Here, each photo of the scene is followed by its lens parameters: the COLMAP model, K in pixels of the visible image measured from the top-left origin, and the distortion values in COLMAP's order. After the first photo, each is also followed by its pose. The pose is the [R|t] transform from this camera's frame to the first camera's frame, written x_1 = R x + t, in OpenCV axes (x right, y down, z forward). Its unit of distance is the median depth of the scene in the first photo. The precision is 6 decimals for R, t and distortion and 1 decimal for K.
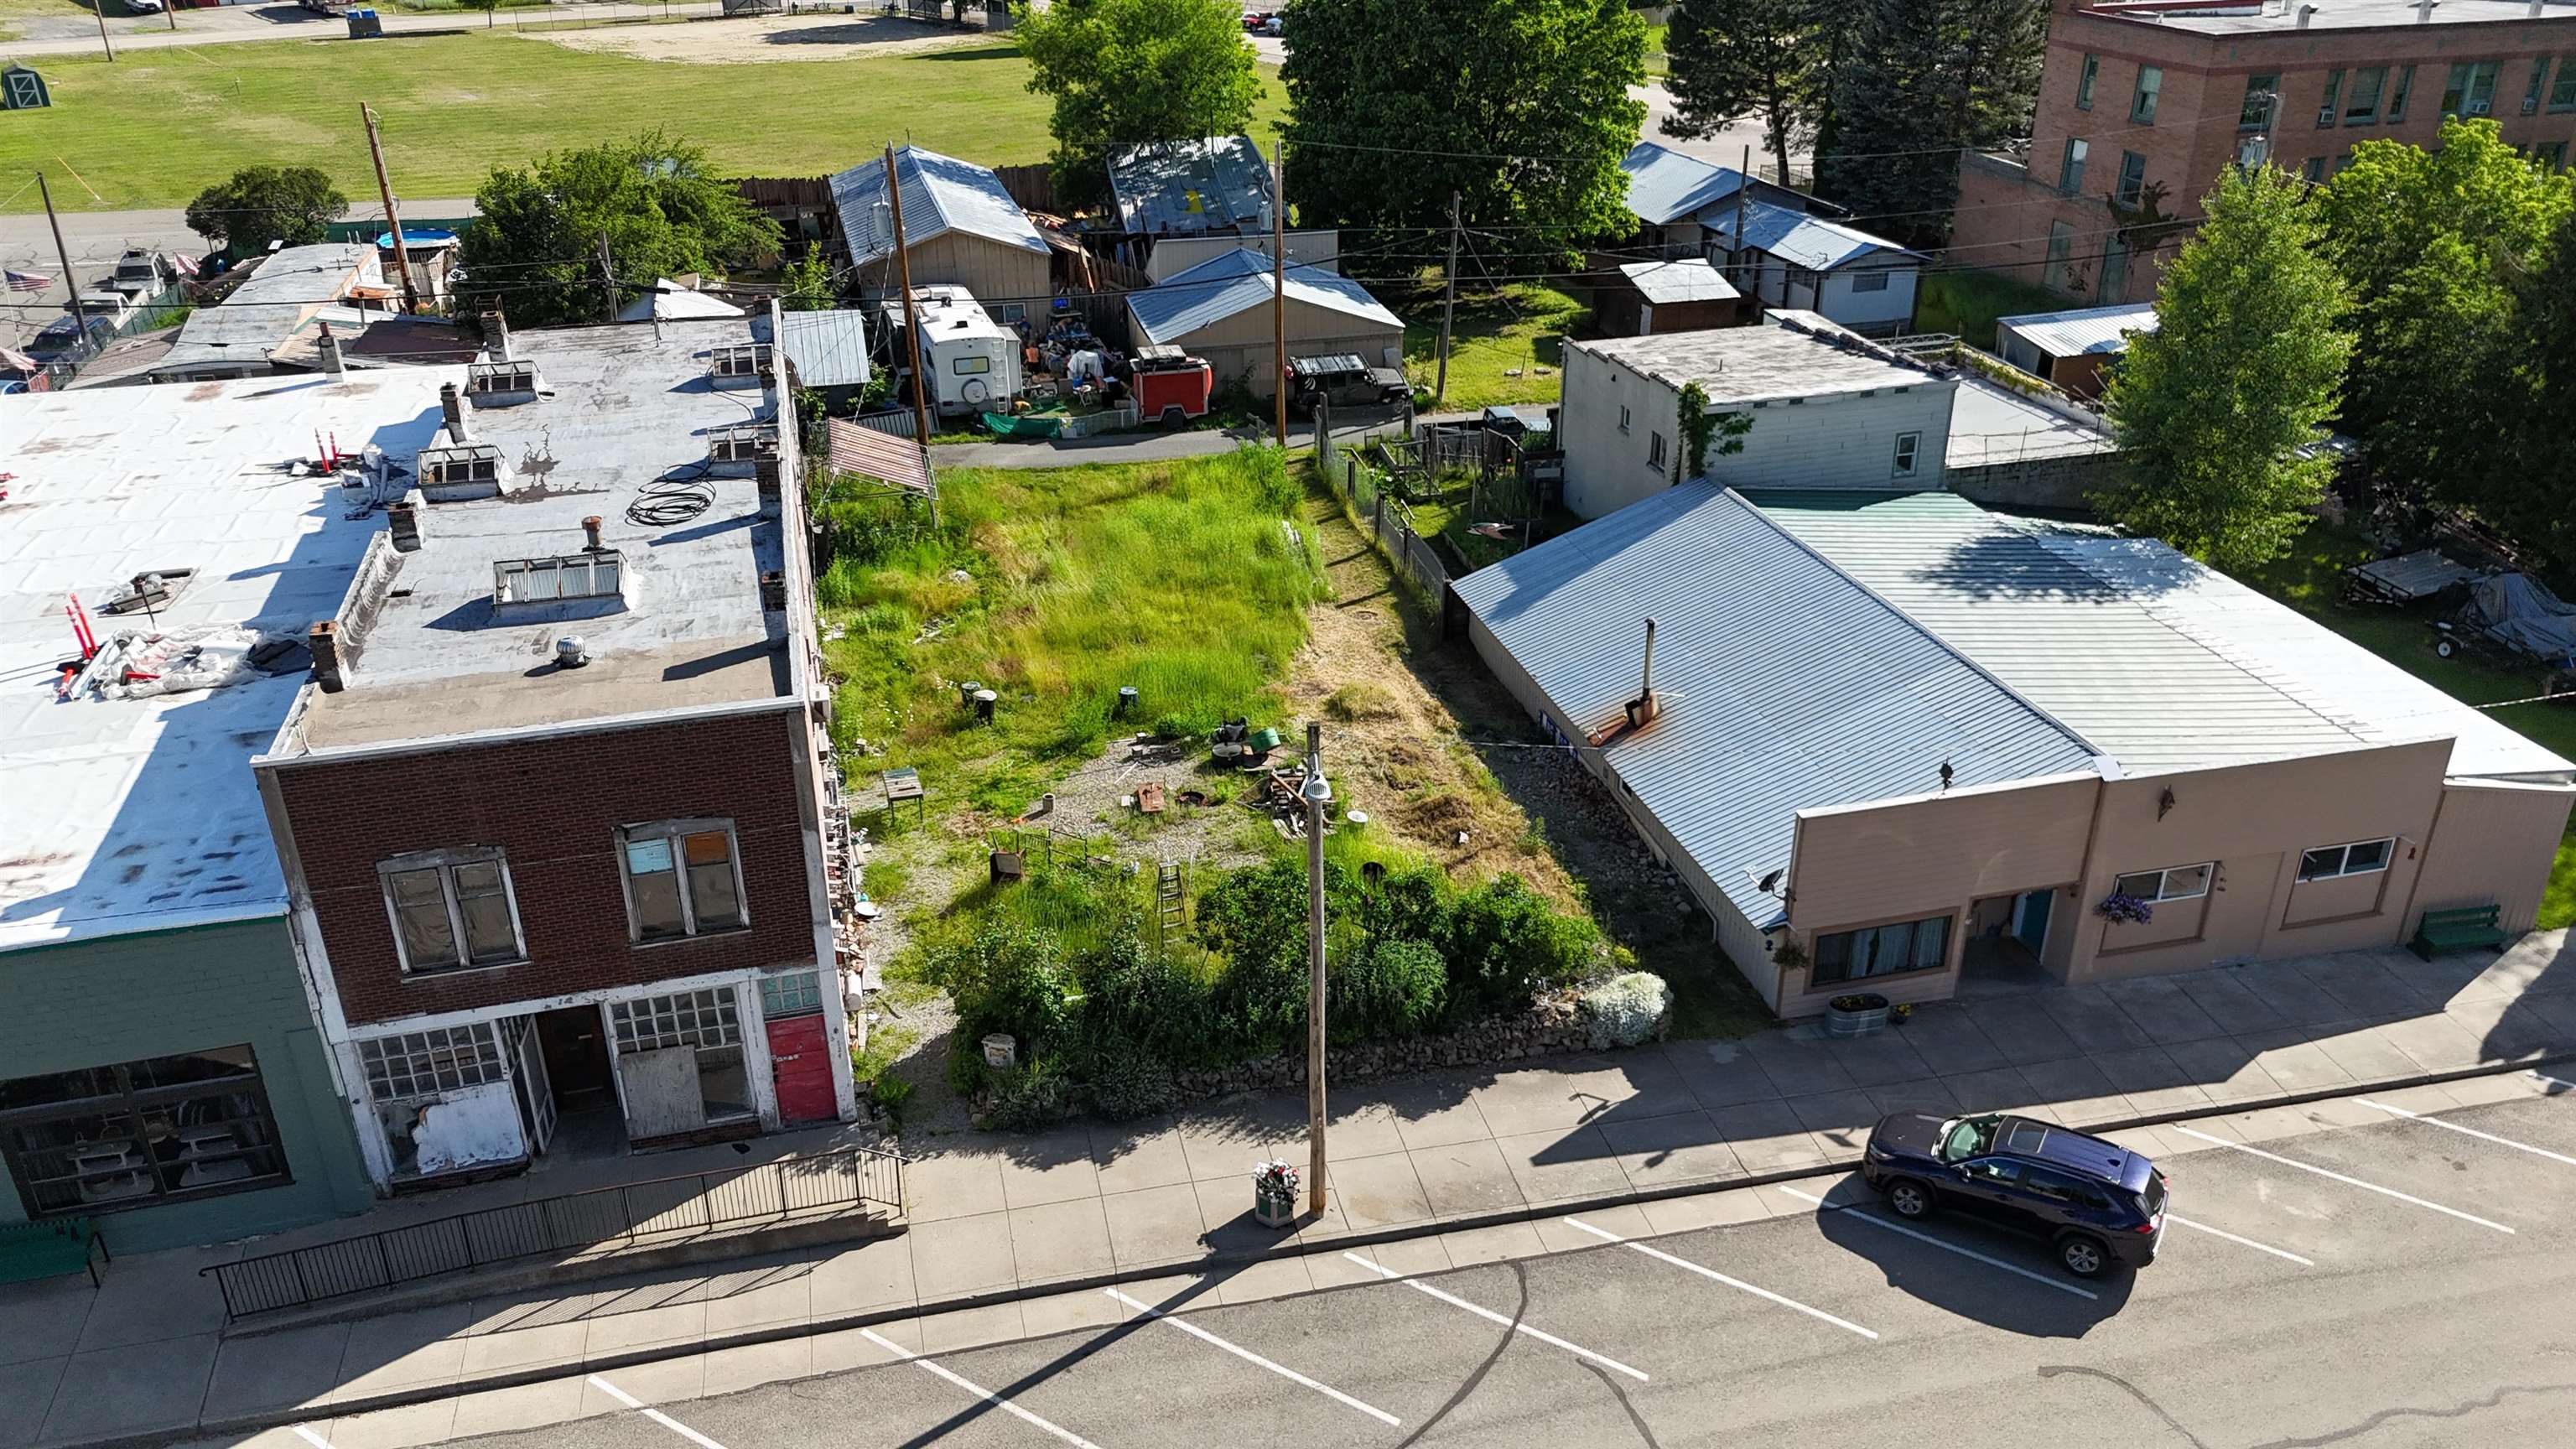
lens RADIAL K [[1893.2, 0, 1289.8], [0, 1893.2, 734.9], [0, 0, 1]] dist [0.081258, -0.088581]
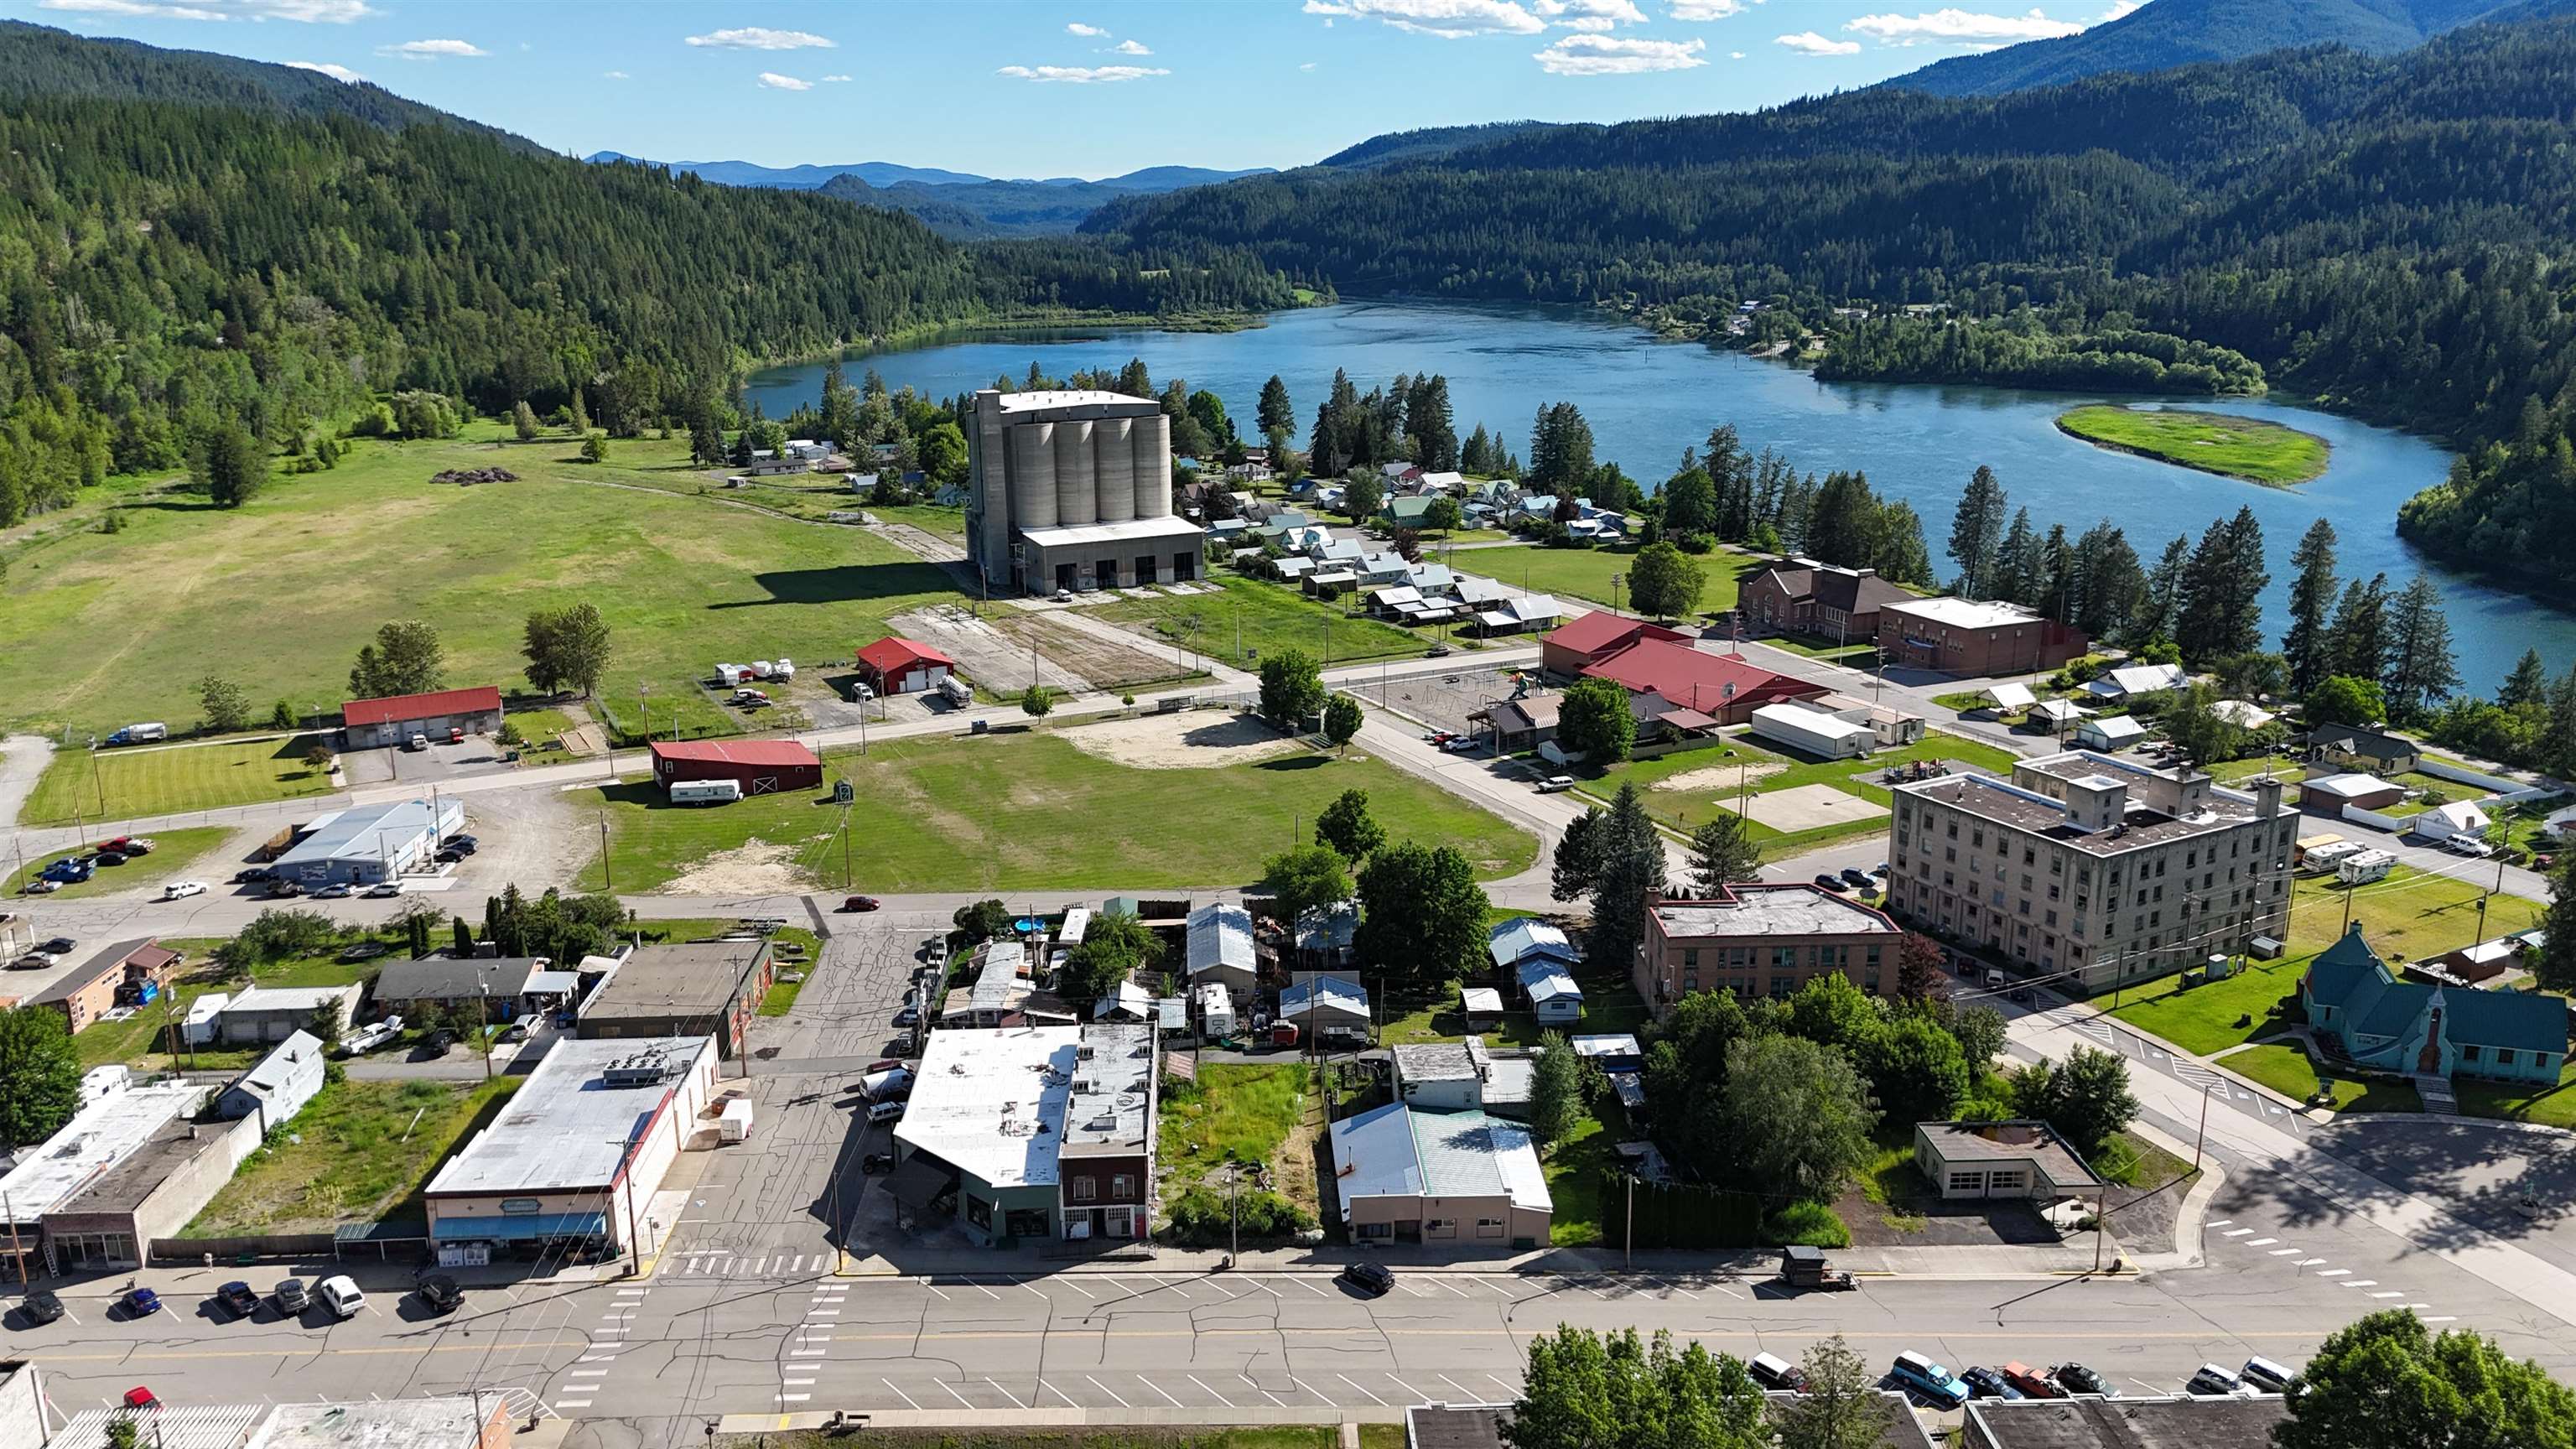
lens RADIAL K [[1893.2, 0, 1289.8], [0, 1893.2, 734.9], [0, 0, 1]] dist [0.081258, -0.088581]
pose [[0.978655, 0.055847, -0.197779, 0.847491], [-0.092703, 0.978861, -0.182313, -0.175619], [0.183416, 0.196756, 0.963144, -3.244924]]
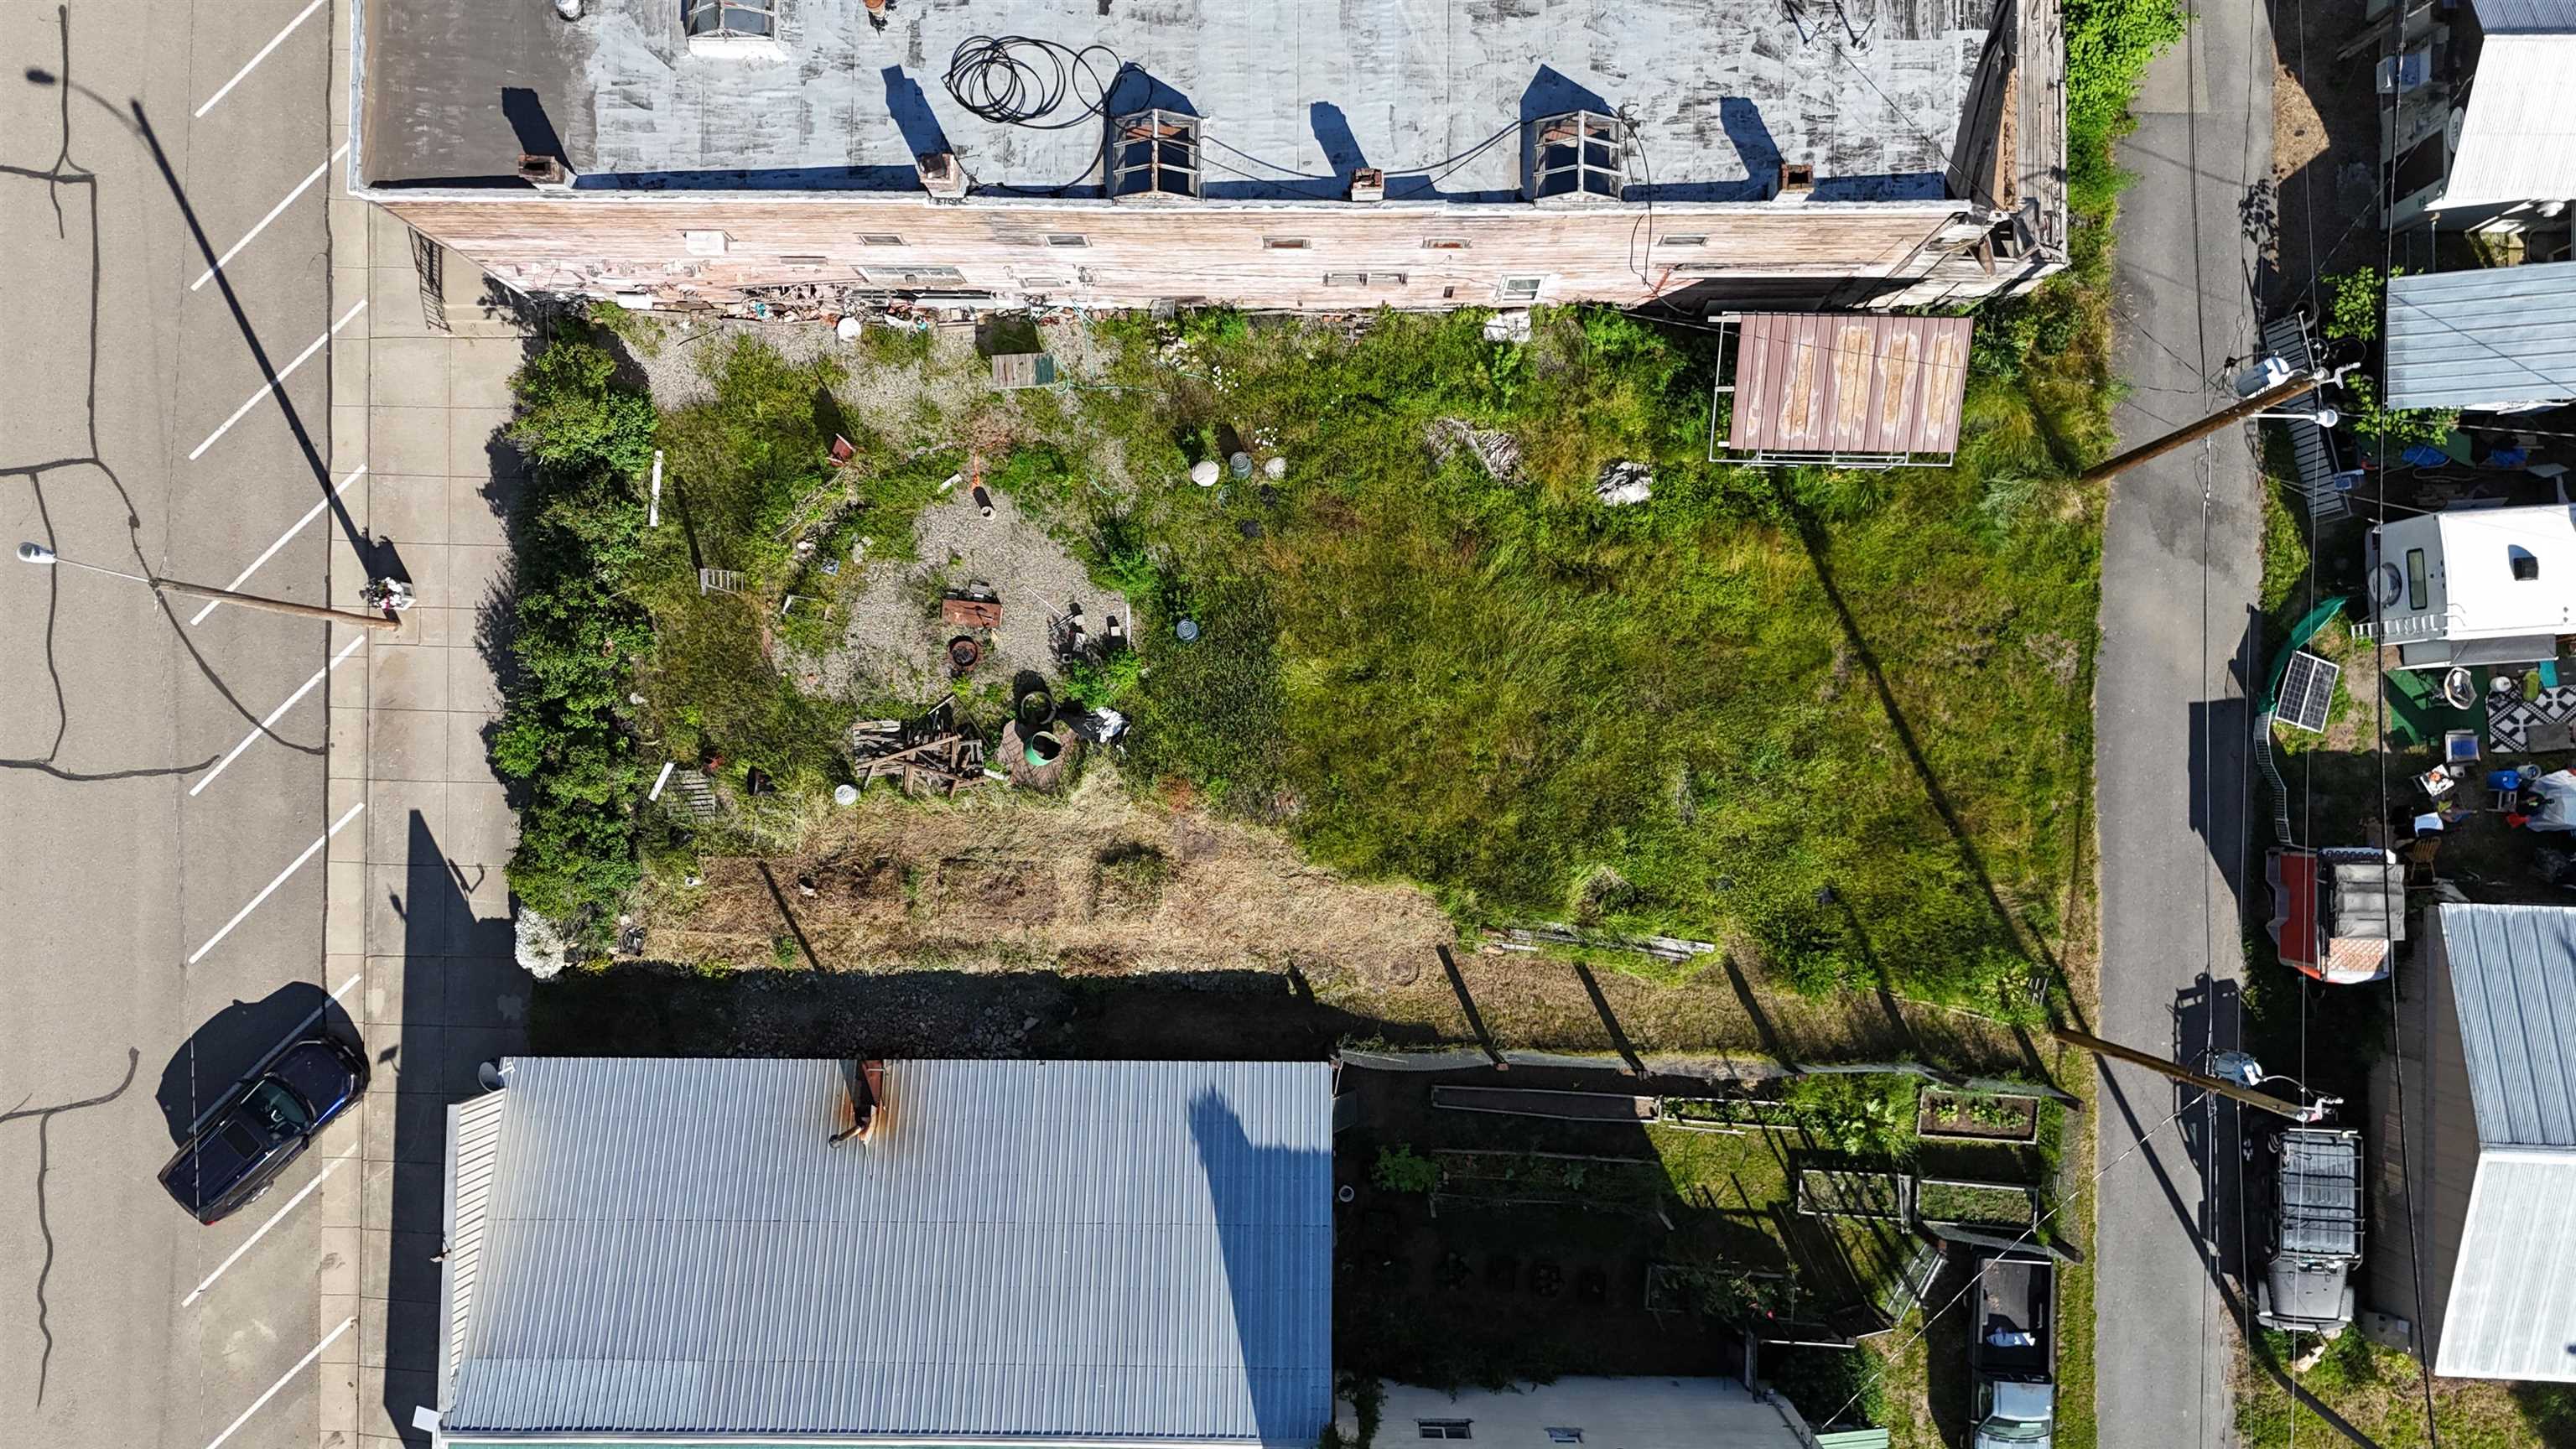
lens RADIAL K [[1893.2, 0, 1289.8], [0, 1893.2, 734.9], [0, 0, 1]] dist [0.081258, -0.088581]
pose [[-0.255648, 0.966658, -0.014741, -0.042232], [-0.411459, -0.094994, 0.906464, -0.989737], [0.874840, 0.237801, 0.422025, 0.776335]]
